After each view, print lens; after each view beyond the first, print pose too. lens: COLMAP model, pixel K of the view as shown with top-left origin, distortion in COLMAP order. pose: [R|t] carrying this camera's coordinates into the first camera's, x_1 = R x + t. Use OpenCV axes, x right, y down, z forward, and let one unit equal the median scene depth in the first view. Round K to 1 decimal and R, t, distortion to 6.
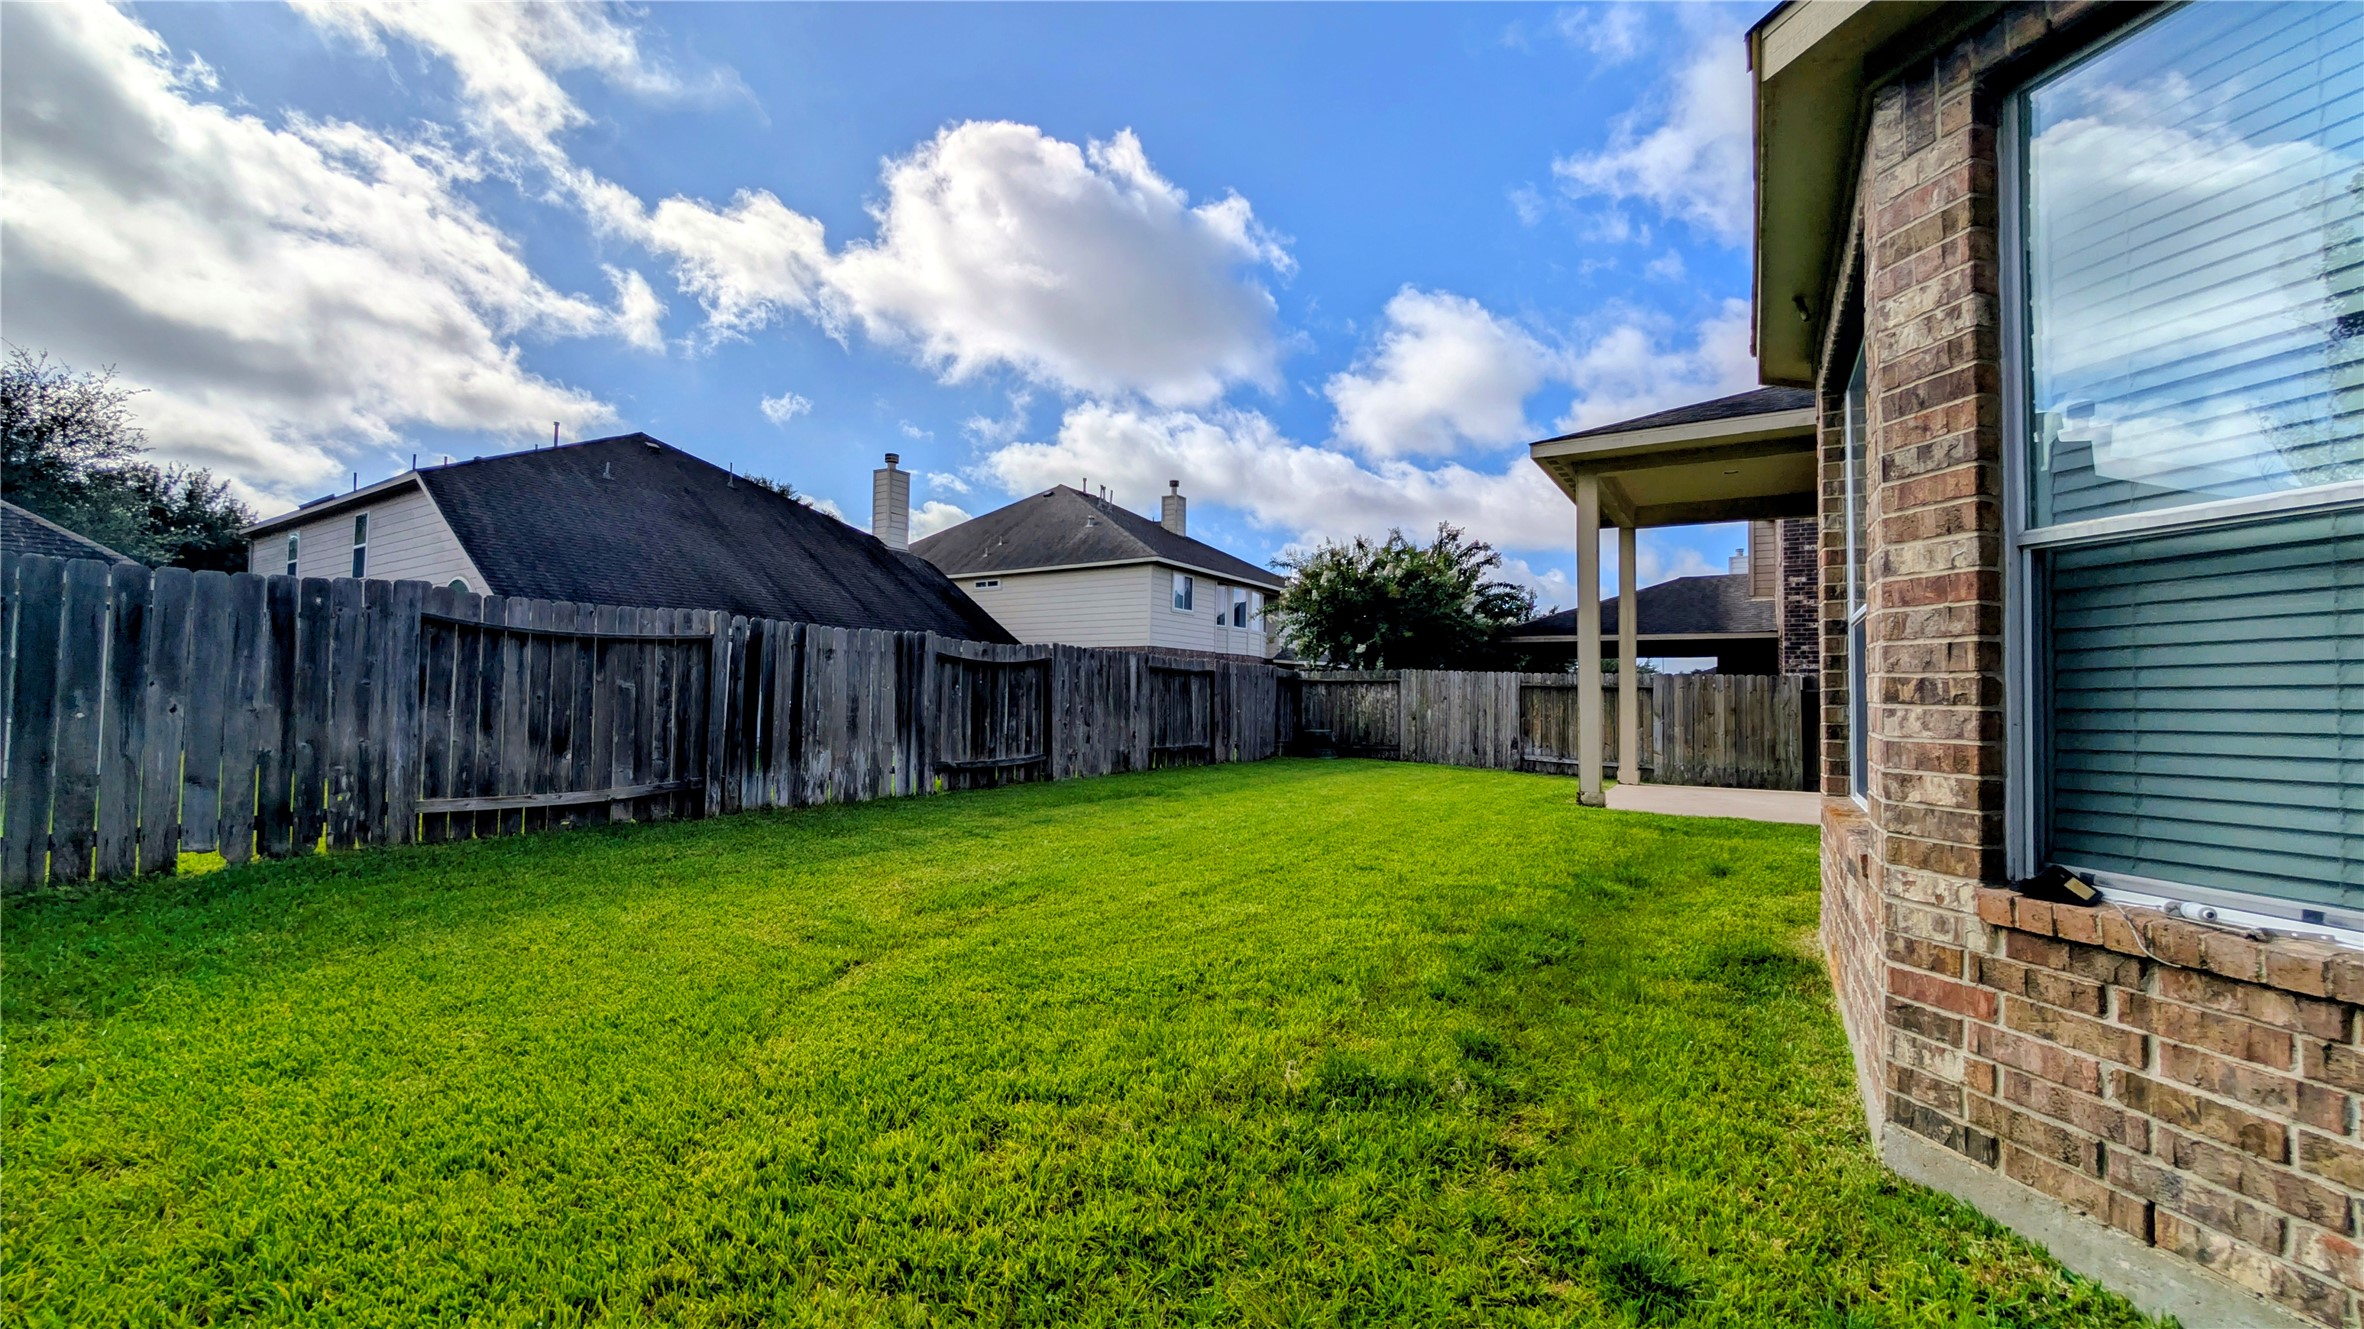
lens RADIAL K [[910.8, 0, 1182.0], [0, 910.8, 664.5], [0, 0, 1]] dist [-0.001779, -0.000065]
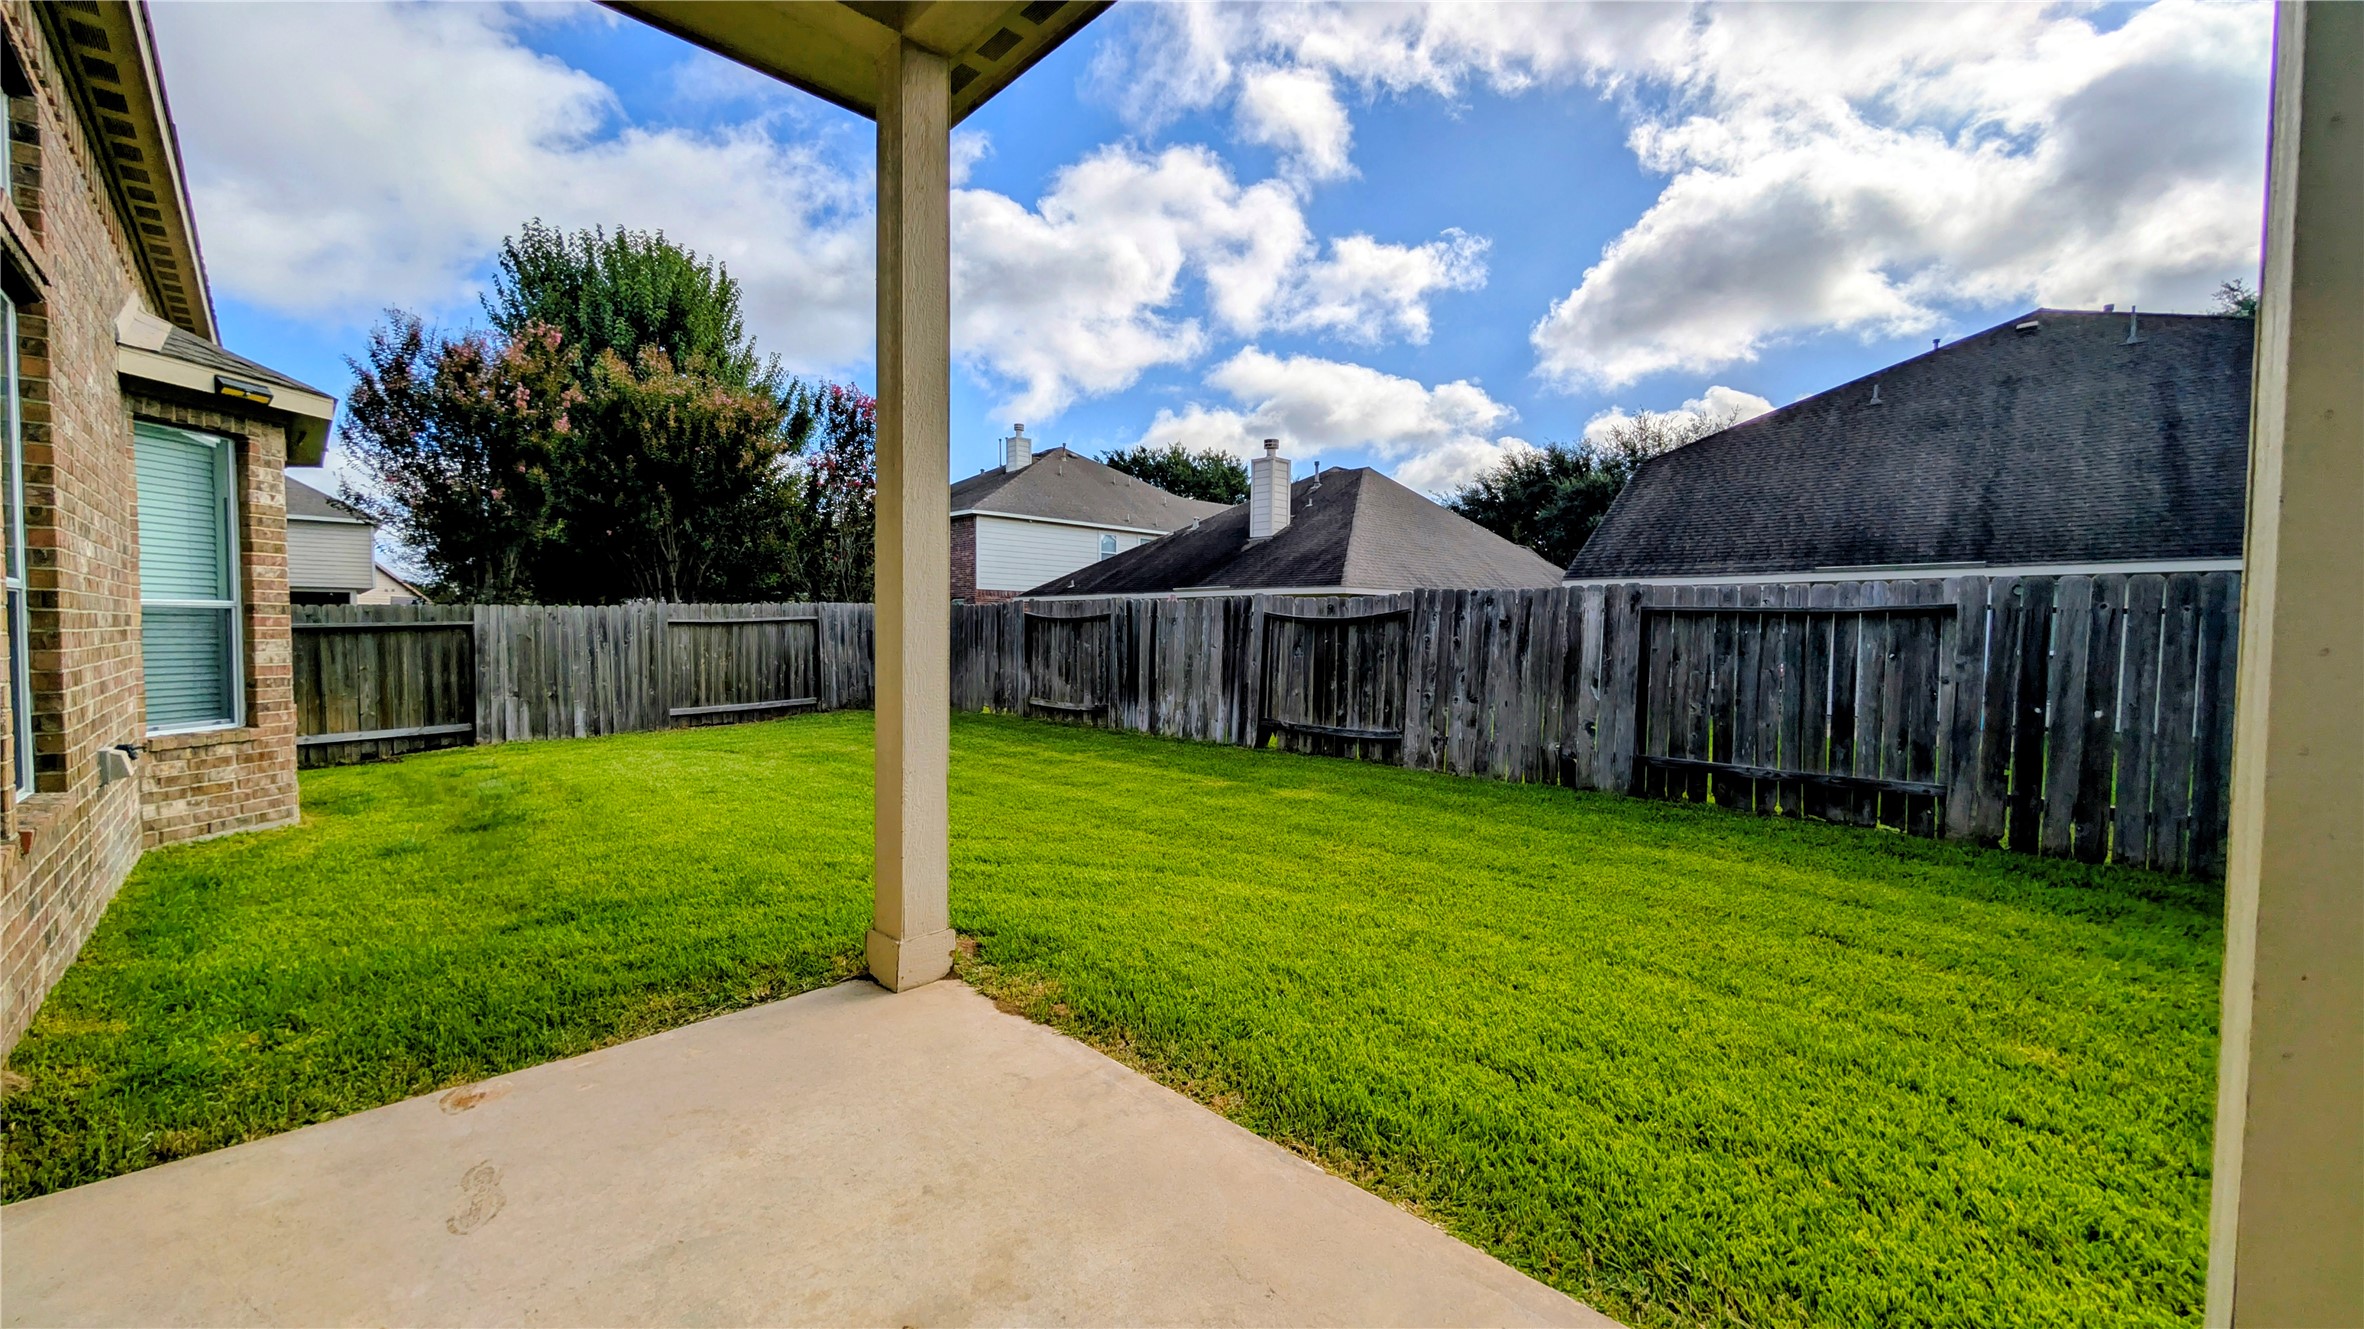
lens RADIAL K [[910.8, 0, 1182.0], [0, 910.8, 664.5], [0, 0, 1]] dist [-0.001779, -0.000065]
pose [[-0.219387, 0.026814, -0.975269, 0.818892], [0.027535, 0.999394, 0.021283, 0.022029], [0.975249, -0.022184, -0.219992, 1.228195]]
